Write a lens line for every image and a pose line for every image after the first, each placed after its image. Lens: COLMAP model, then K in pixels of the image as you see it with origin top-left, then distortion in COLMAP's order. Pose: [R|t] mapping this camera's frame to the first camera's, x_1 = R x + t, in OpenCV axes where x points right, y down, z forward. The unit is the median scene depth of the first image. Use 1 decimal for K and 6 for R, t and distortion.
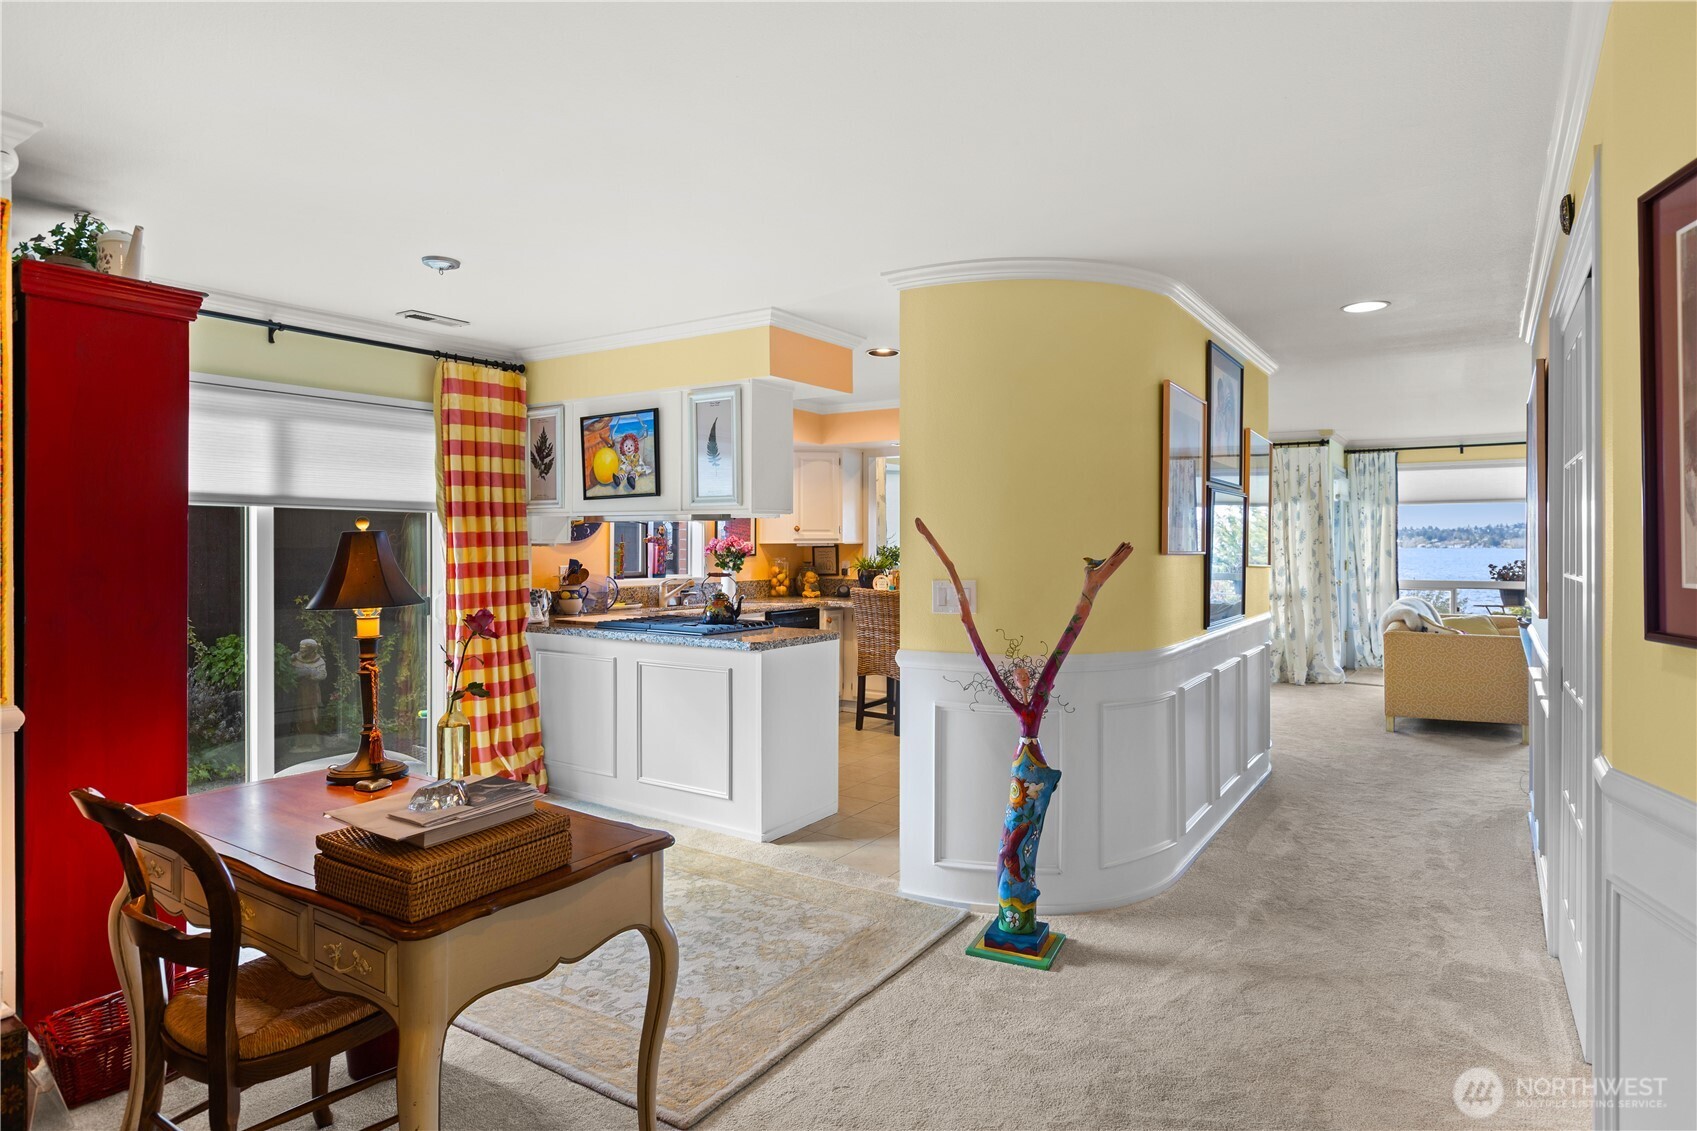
lens RADIAL K [[947.2, 0, 846.1], [0, 947.2, 547.1], [0, 0, 1]] dist [0.005421, 0.000032]
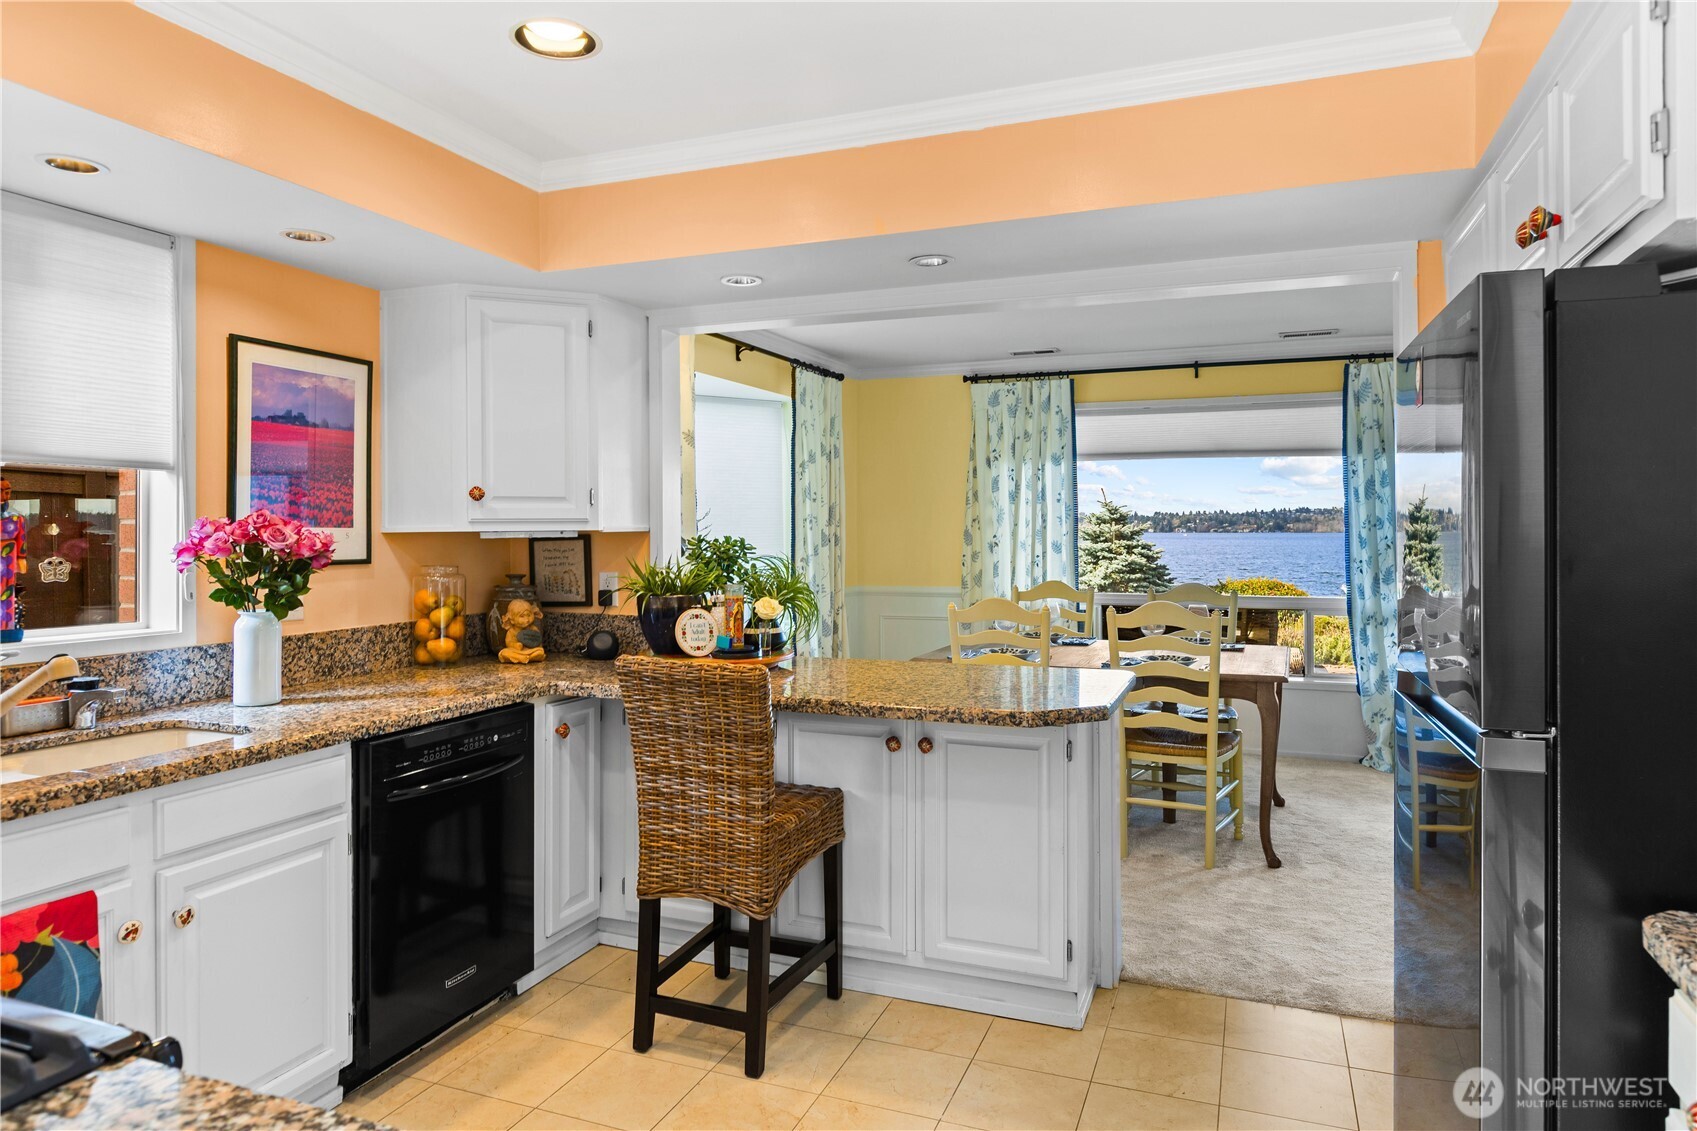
lens RADIAL K [[1052.1, 0, 852.3], [0, 1052.1, 525.3], [0, 0, 1]] dist [-0.001525, 0.000334]
pose [[0.976975, -0.003922, 0.213316, 0.006165], [0.005710, 0.999954, -0.007768, -0.002179], [-0.213275, 0.008808, 0.976952, 0.508970]]
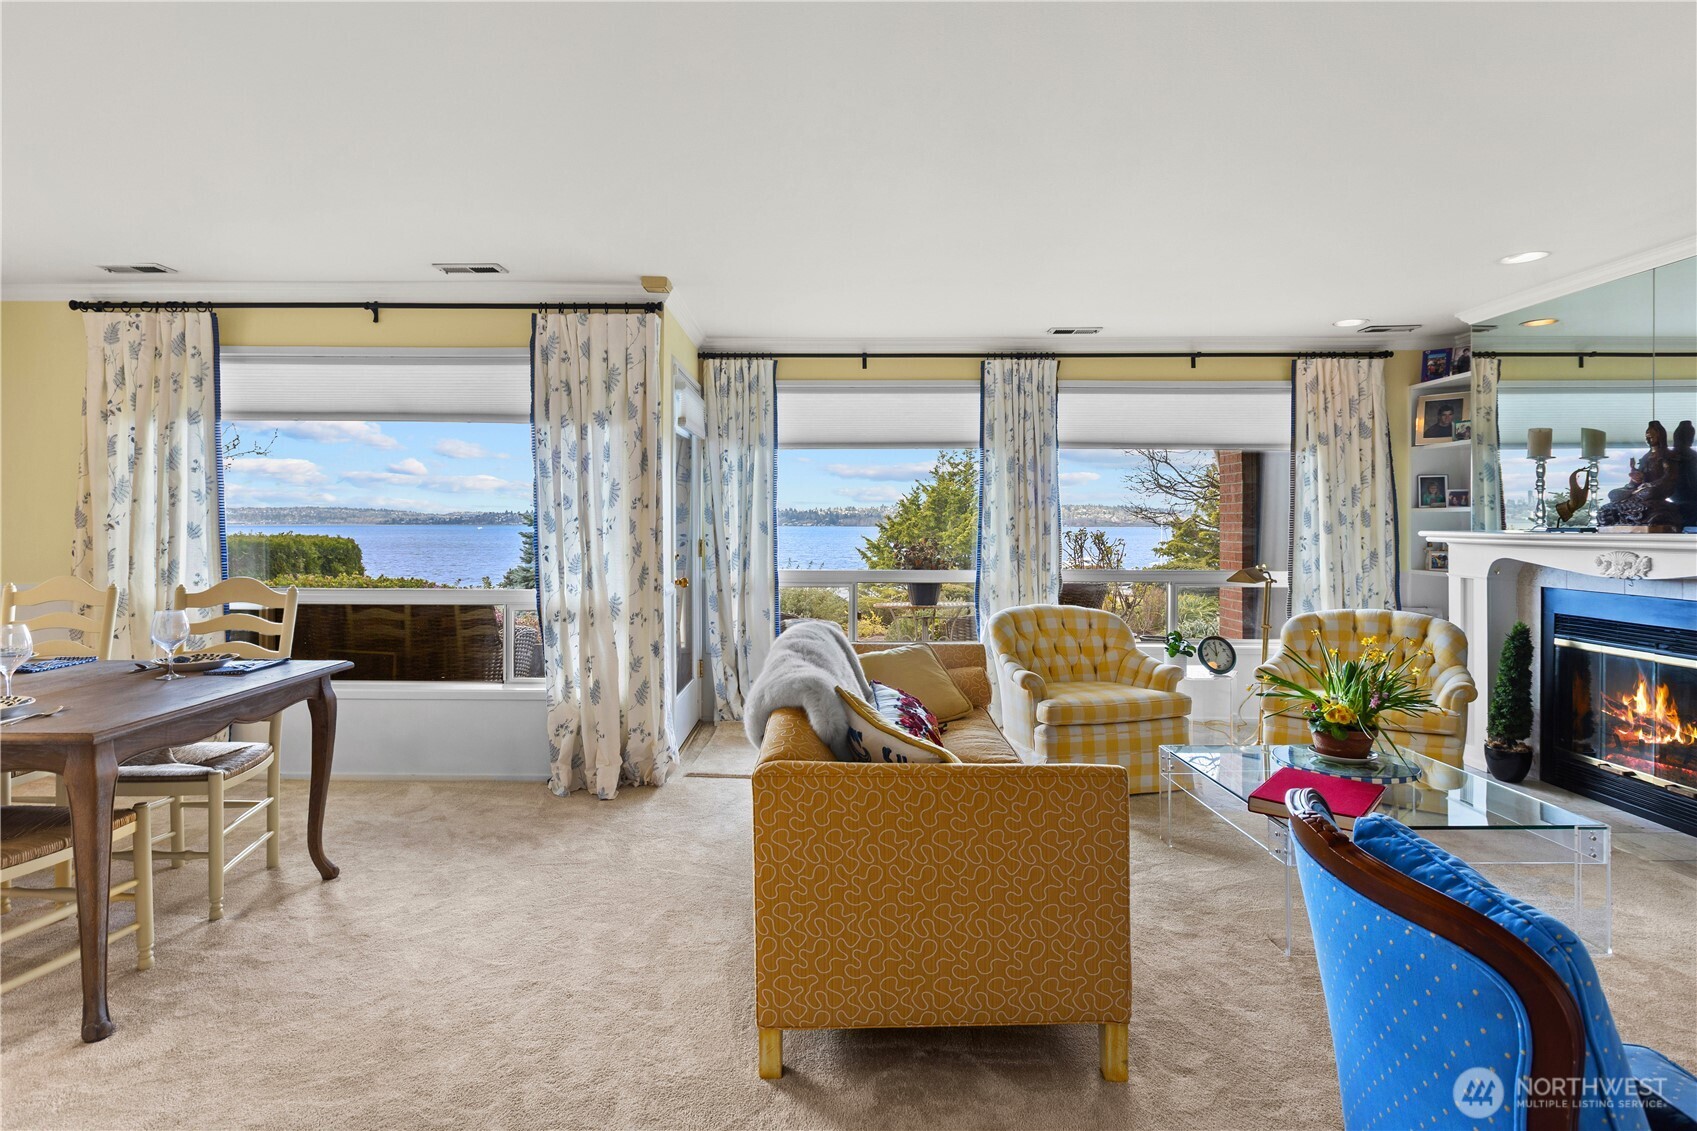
lens RADIAL K [[884.6, 0, 820.0], [0, 884.6, 526.0], [0, 0, 1]] dist [-0.000101, -0.001409]
pose [[0.833820, -0.000533, 0.552036, 0.355759], [-0.000088, 0.999999, 0.001099, 0.005991], [-0.552036, -0.000965, 0.833820, 0.625057]]
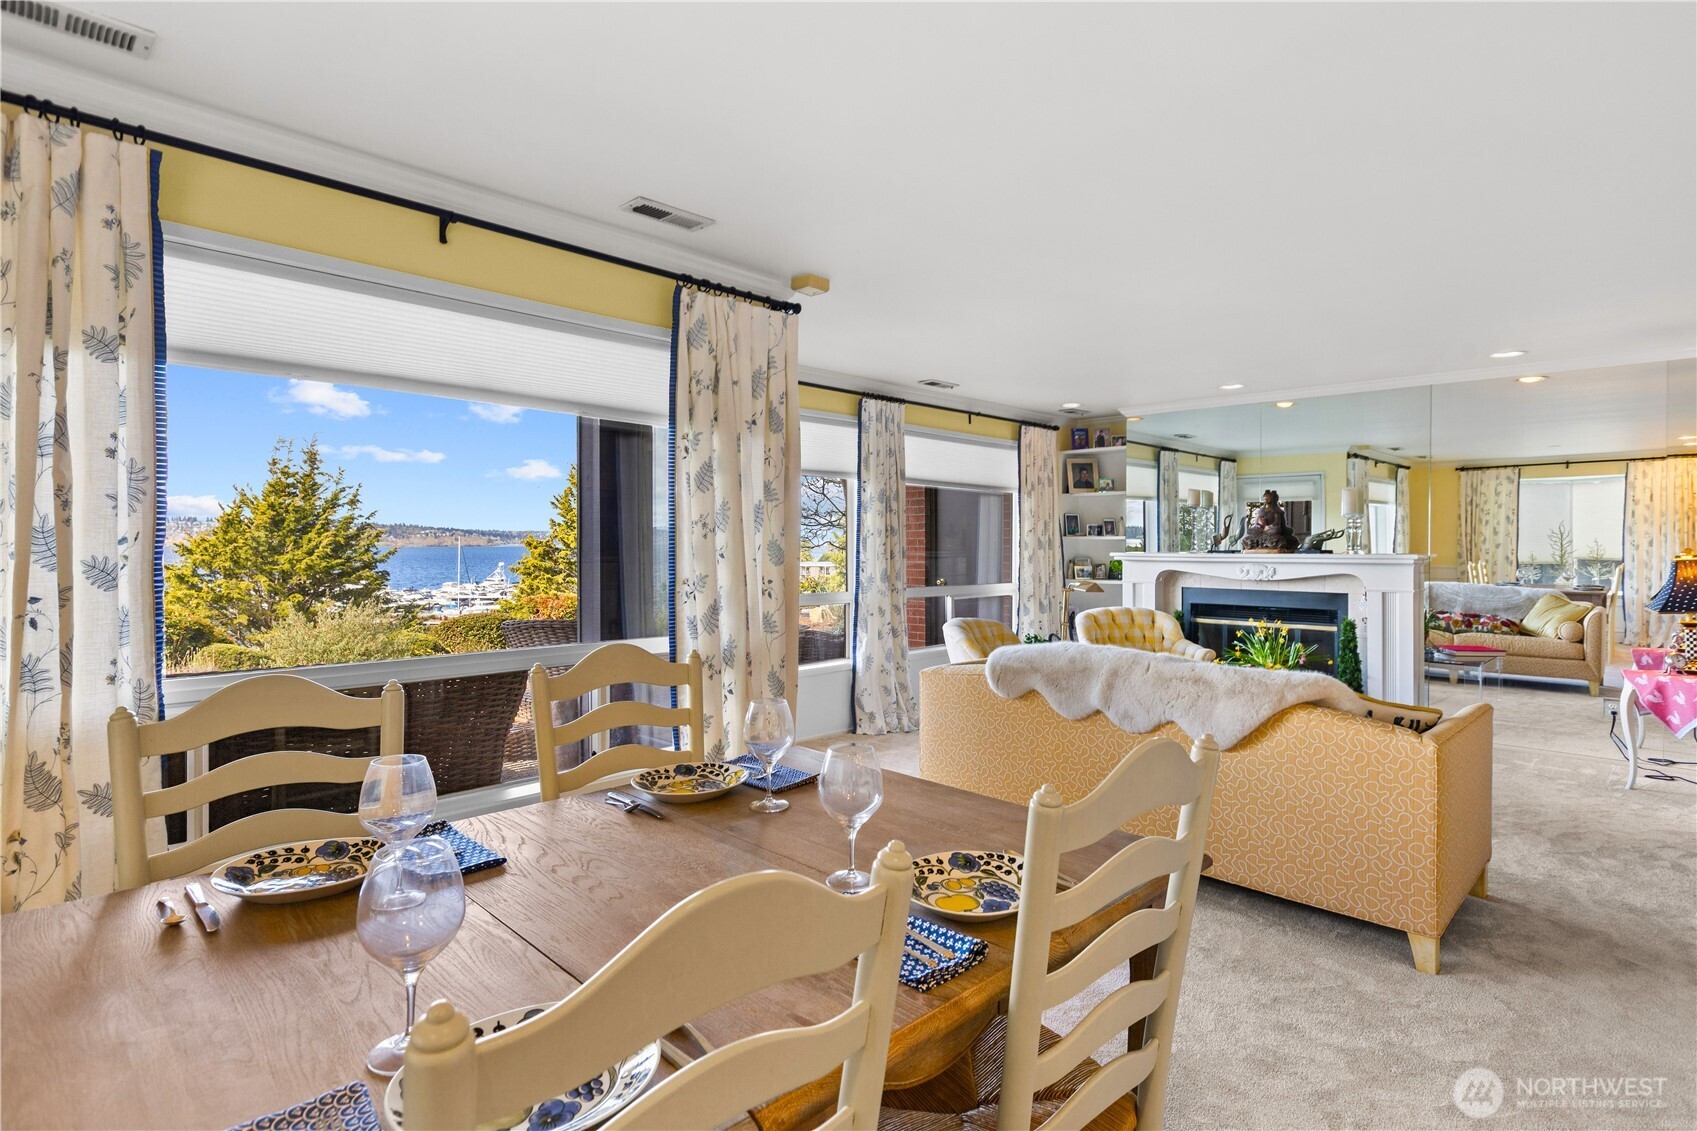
lens RADIAL K [[872.1, 0, 842.8], [0, 872.1, 550.2], [0, 0, 1]] dist [0.003318, 0.001366]
pose [[0.175951, -0.007960, 0.984367, 0.117233], [0.001185, 0.999968, 0.007874, 0.000365], [-0.984398, -0.000219, 0.175955, 1.009802]]
